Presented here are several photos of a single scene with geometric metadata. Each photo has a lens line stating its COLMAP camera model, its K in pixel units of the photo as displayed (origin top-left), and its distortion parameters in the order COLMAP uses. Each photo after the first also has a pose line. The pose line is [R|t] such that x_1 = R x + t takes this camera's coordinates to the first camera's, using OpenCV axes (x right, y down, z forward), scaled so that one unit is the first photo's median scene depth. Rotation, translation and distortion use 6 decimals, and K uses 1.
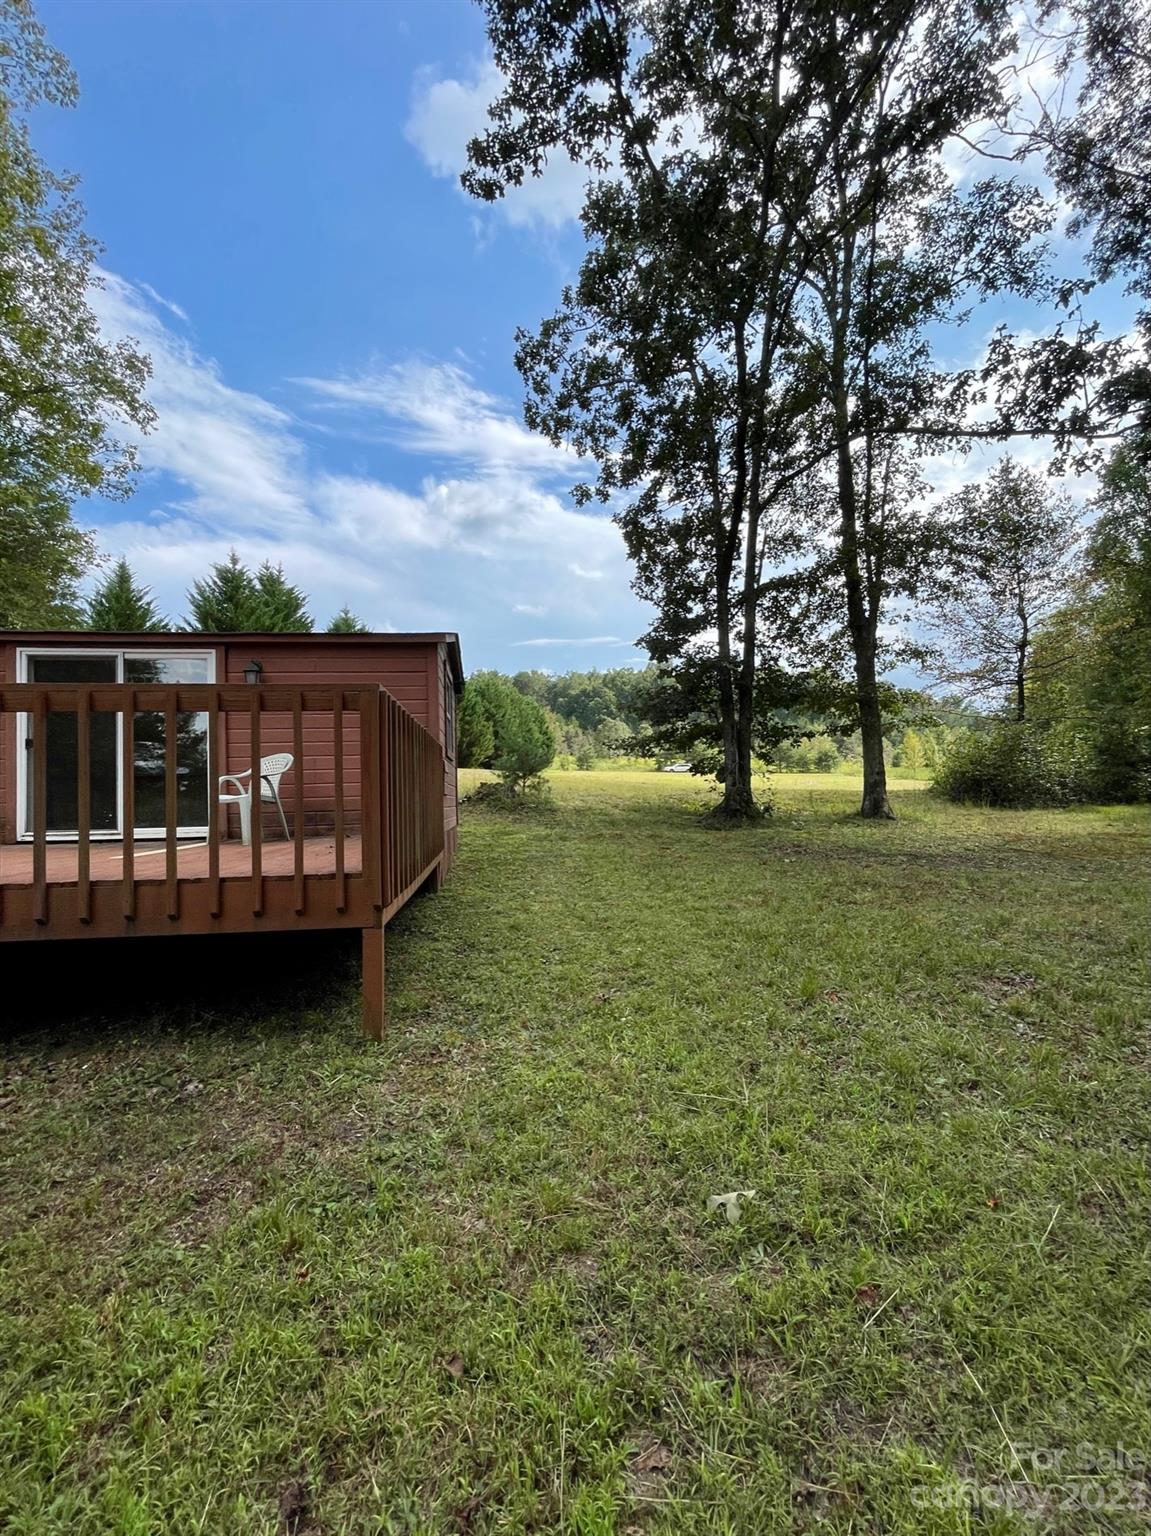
lens RADIAL K [[624.5, 0, 574.2], [0, 624.5, 764.8], [0, 0, 1]] dist [0.009415, 0.000376]
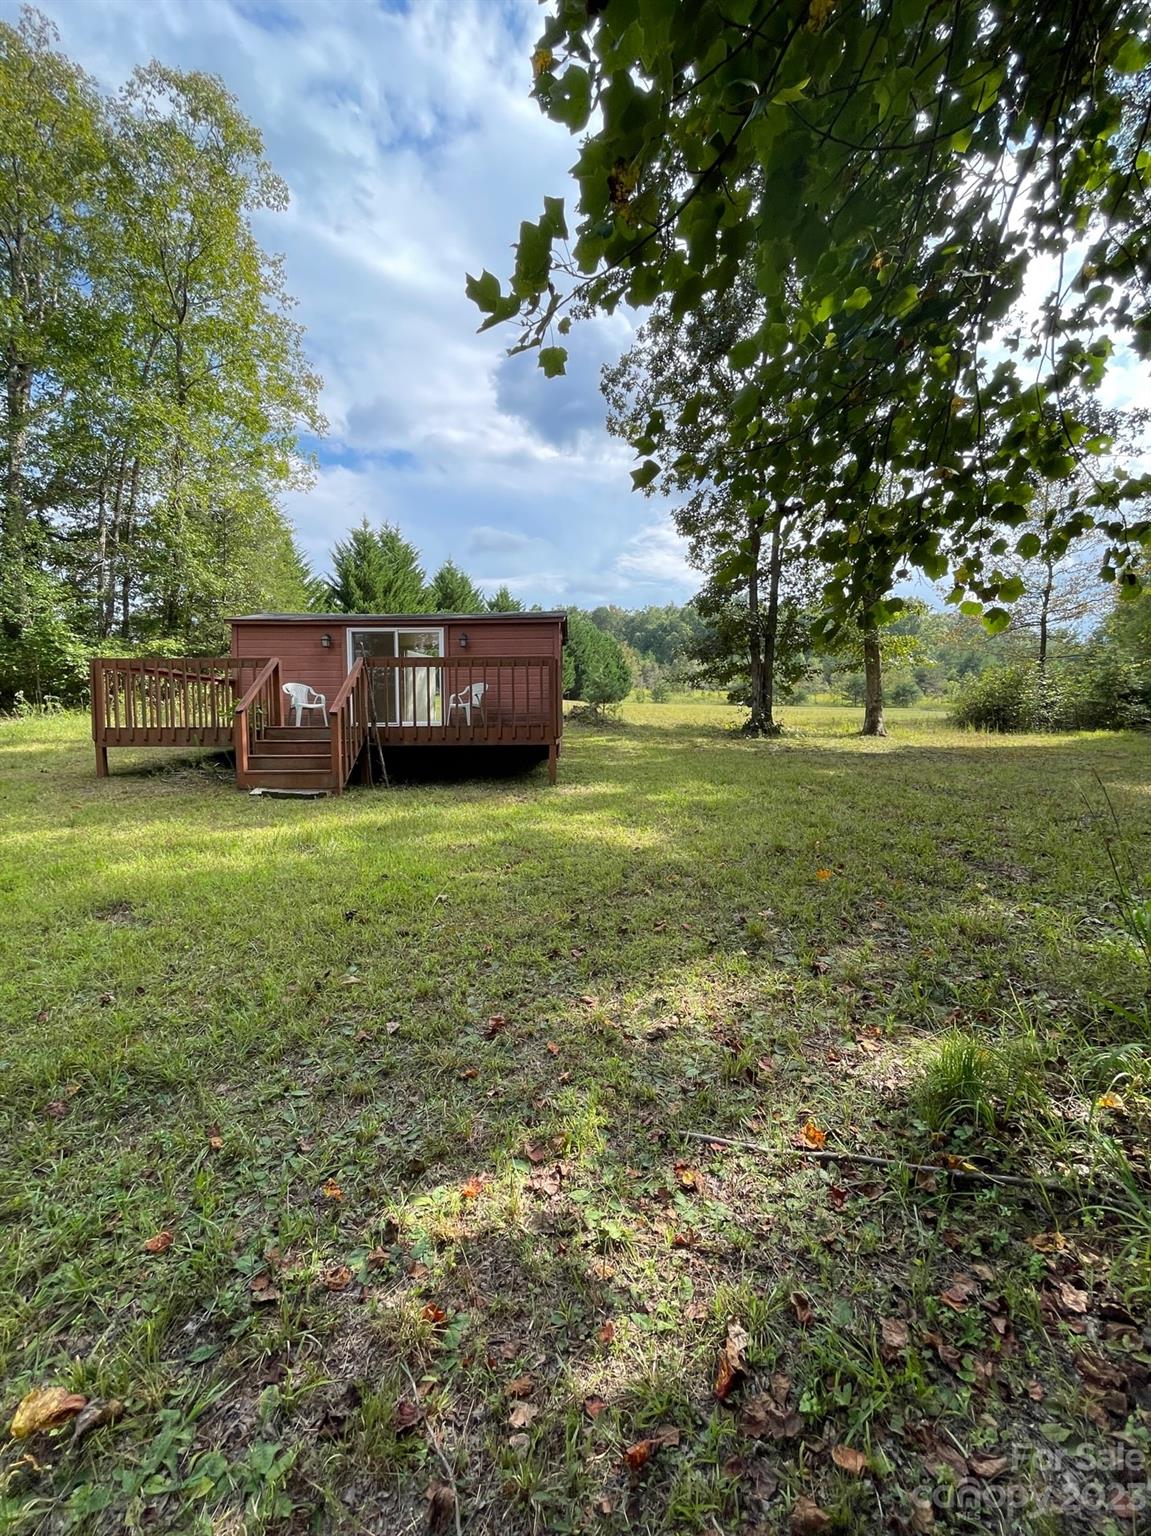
lens RADIAL K [[624.5, 0, 572.5], [0, 624.5, 757.5], [0, 0, 1]] dist [0.009415, 0.000376]
pose [[0.992083, 0.018883, -0.124153, 0.021205], [-0.007195, 0.995553, 0.093926, 0.009750], [0.125375, -0.092289, 0.987808, -0.314409]]
